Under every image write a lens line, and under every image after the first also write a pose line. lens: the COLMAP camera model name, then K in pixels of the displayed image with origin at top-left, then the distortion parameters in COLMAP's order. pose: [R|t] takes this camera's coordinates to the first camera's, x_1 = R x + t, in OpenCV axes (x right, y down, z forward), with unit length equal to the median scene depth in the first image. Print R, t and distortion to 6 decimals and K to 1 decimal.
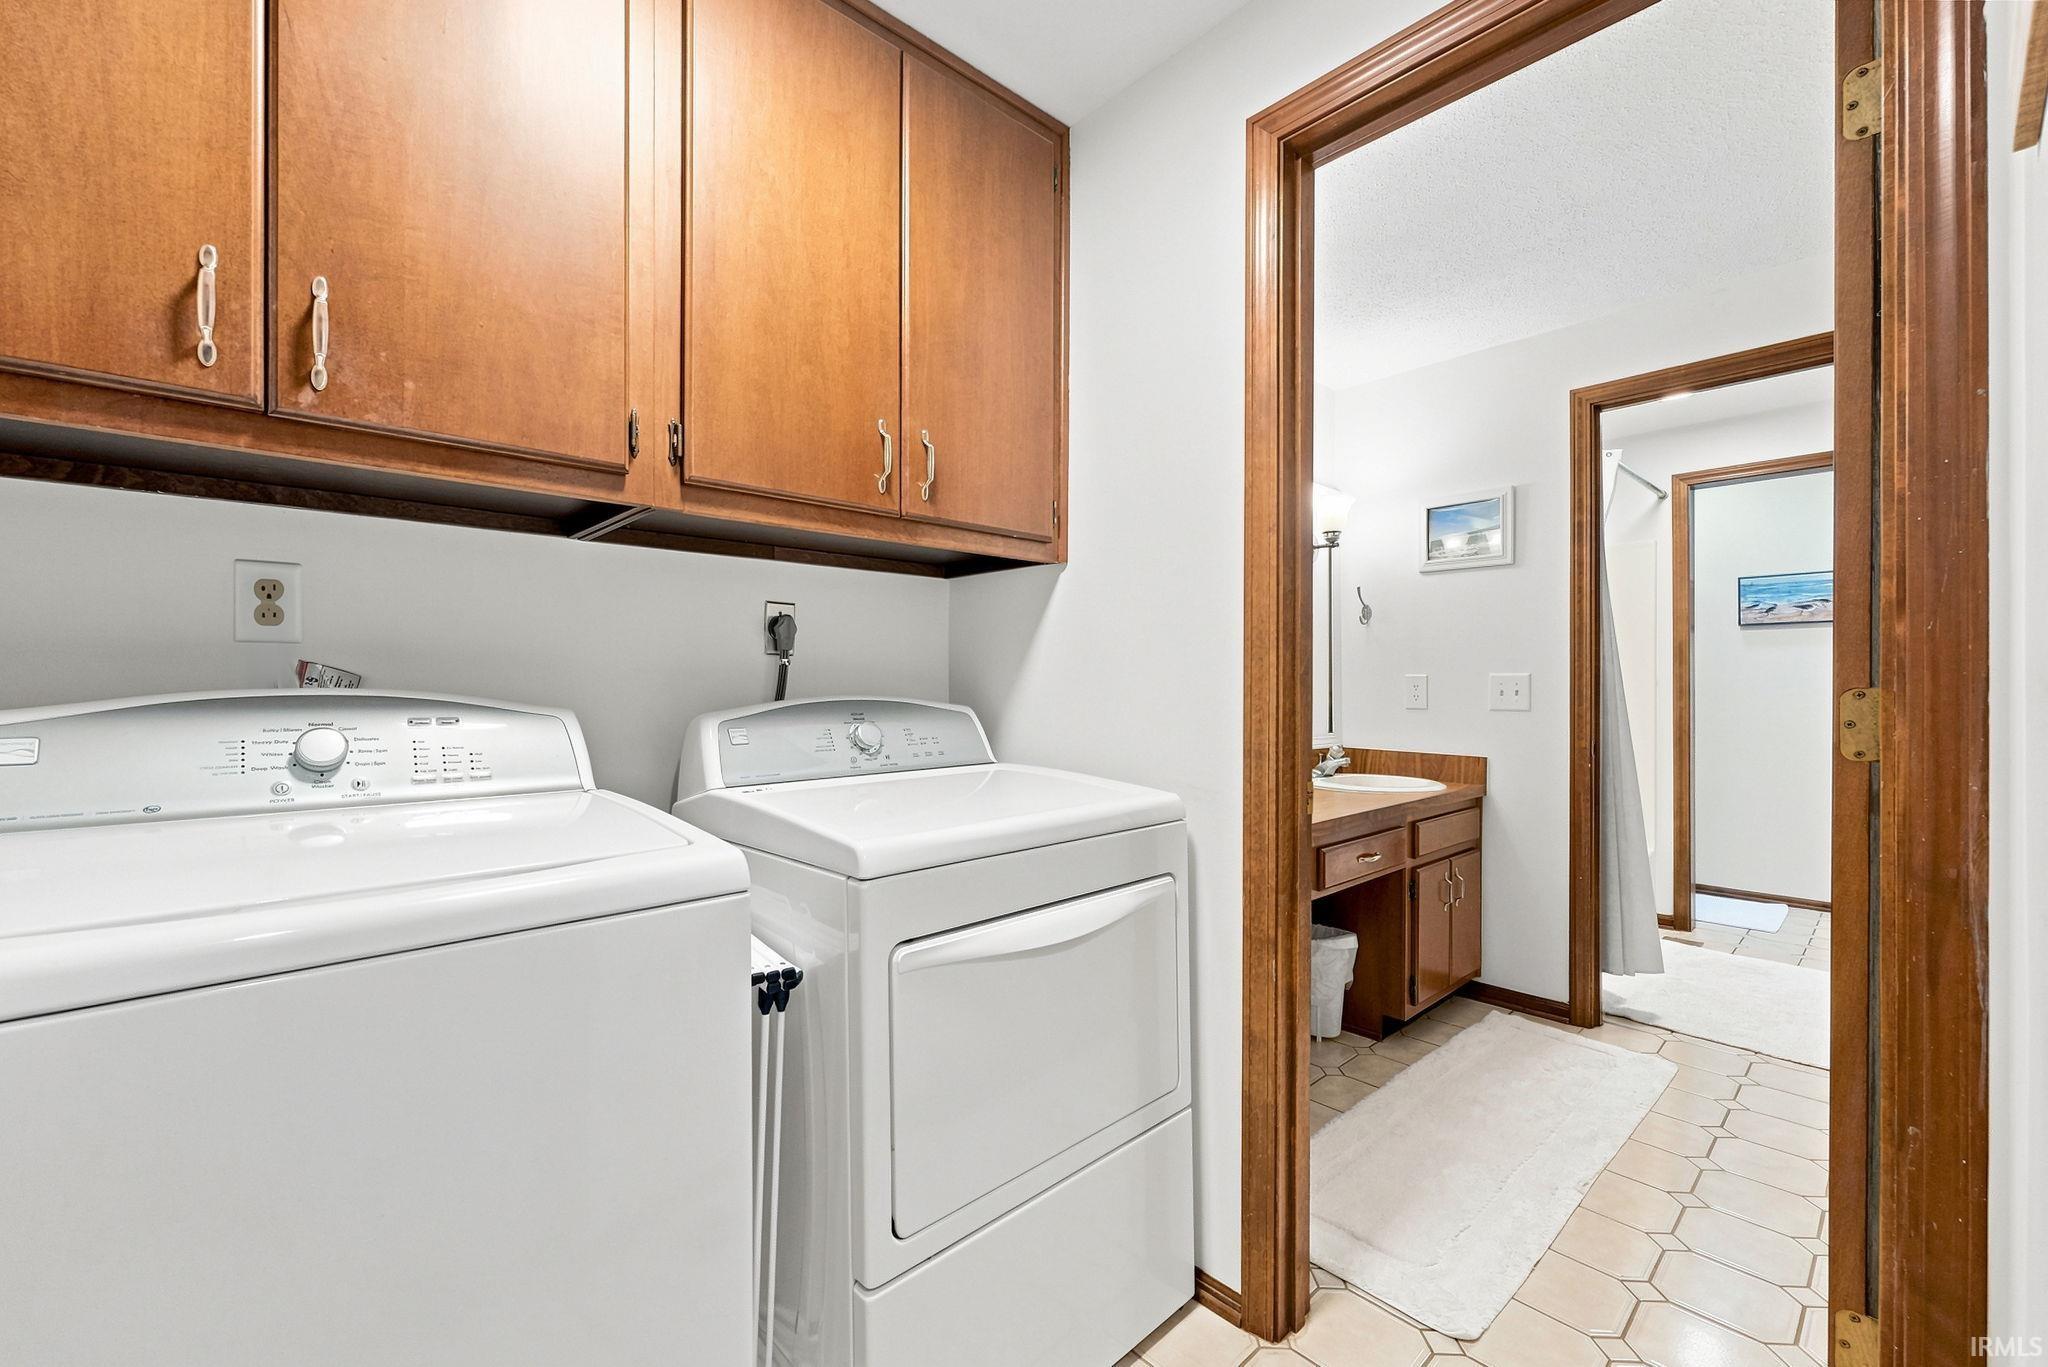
lens RADIAL K [[820.0, 0, 1013.7], [0, 820.0, 684.7], [0, 0, 1]] dist [-0.001462, 0.000122]
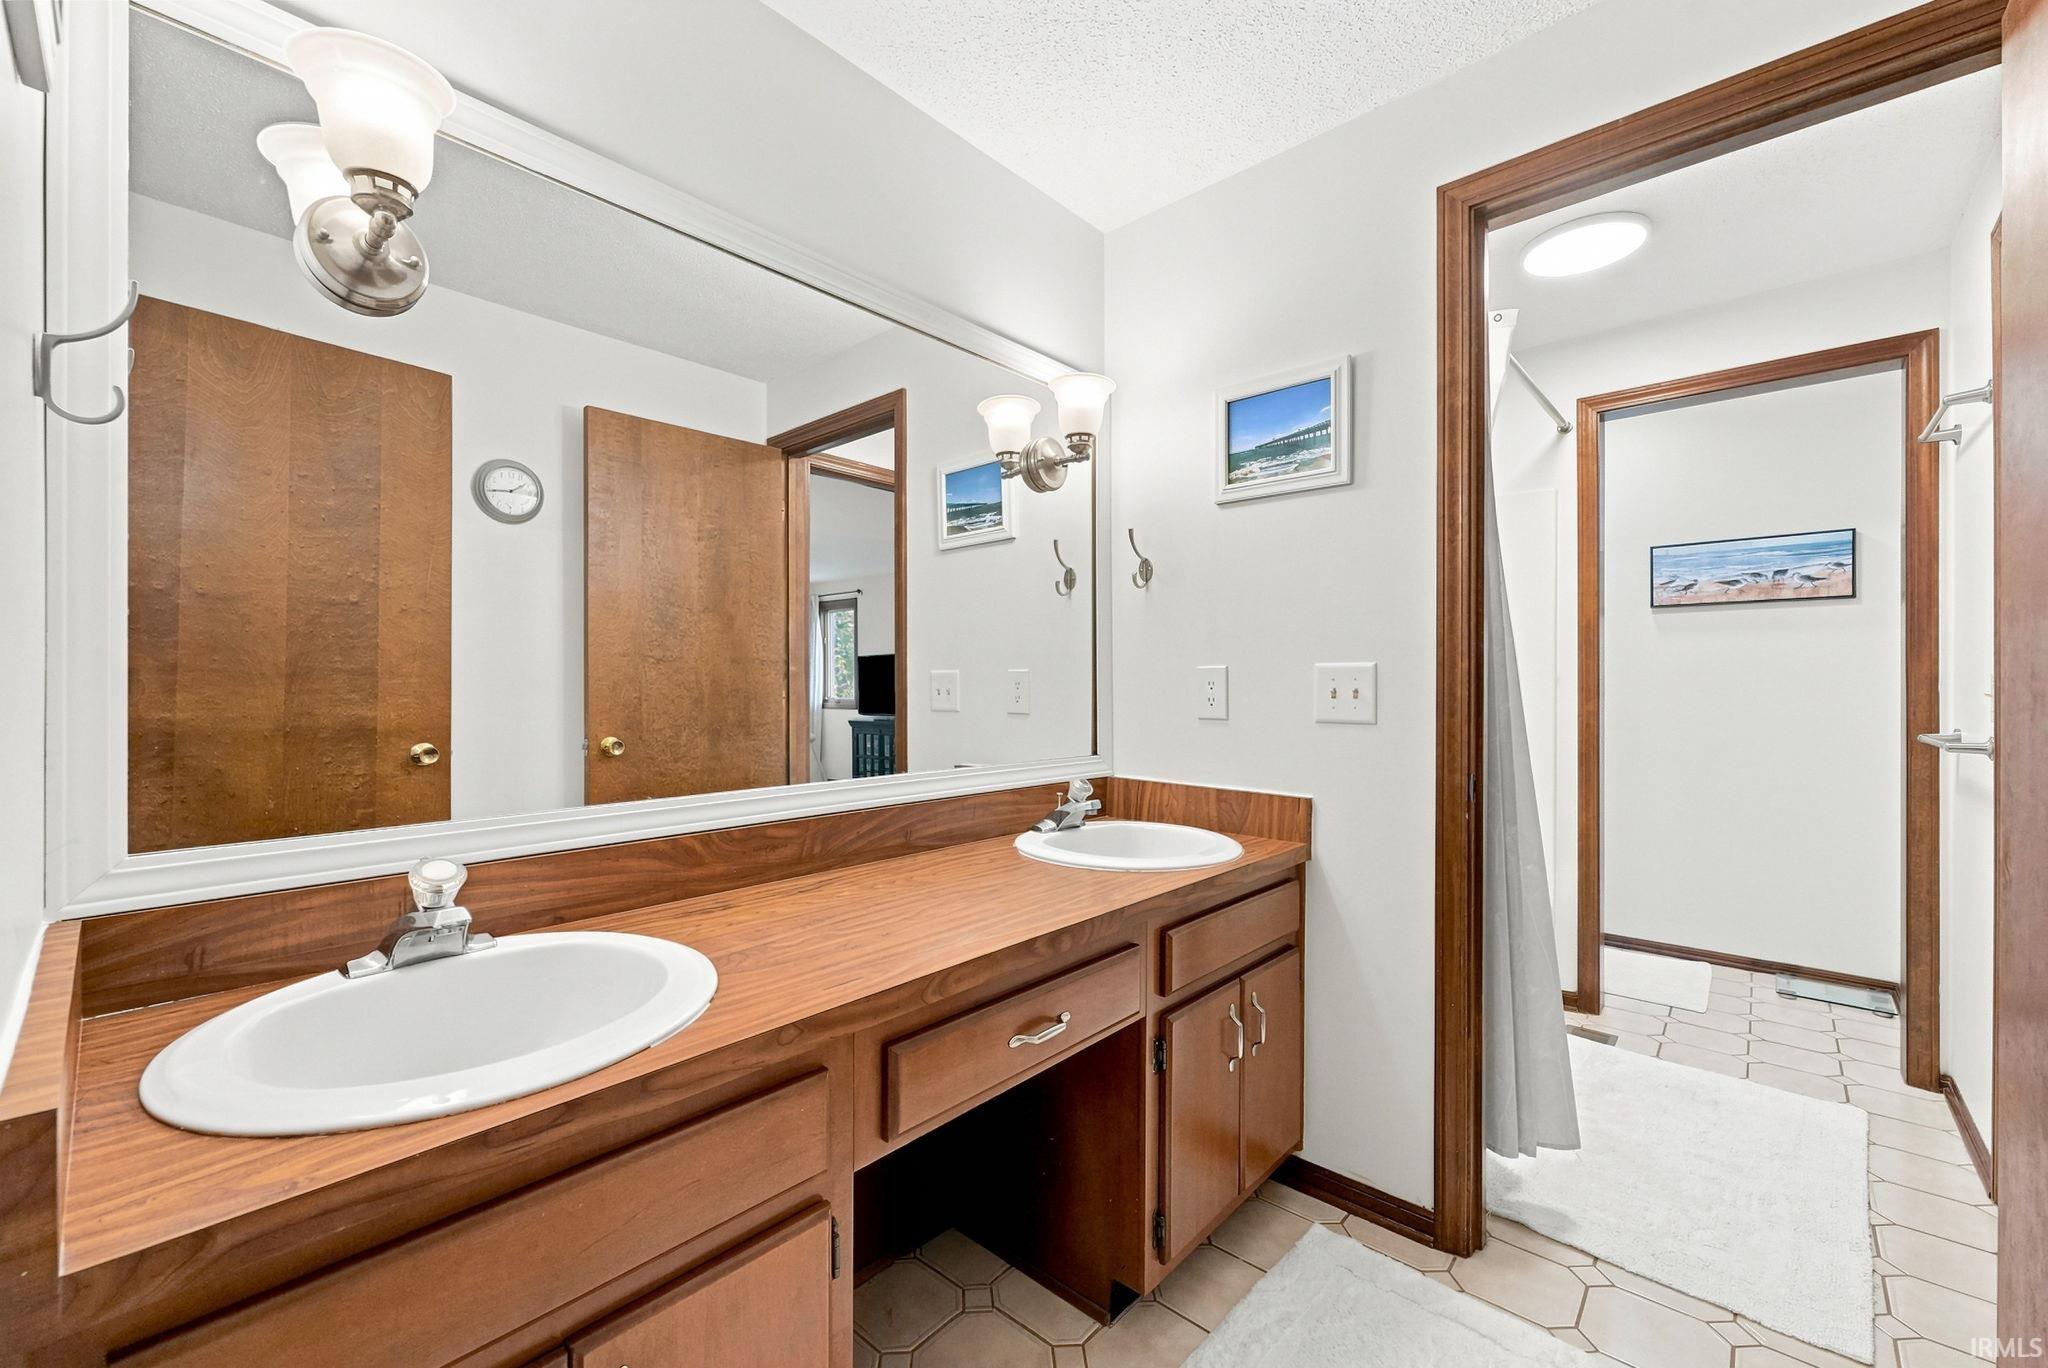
lens RADIAL K [[820.0, 0, 1013.7], [0, 820.0, 685.2], [0, 0, 1]] dist [-0.001462, 0.000122]
pose [[0.995426, -0.000436, 0.095530, 0.297756], [0.000171, 0.999996, 0.002777, 0.001520], [-0.095530, -0.002748, 0.995423, 0.410401]]
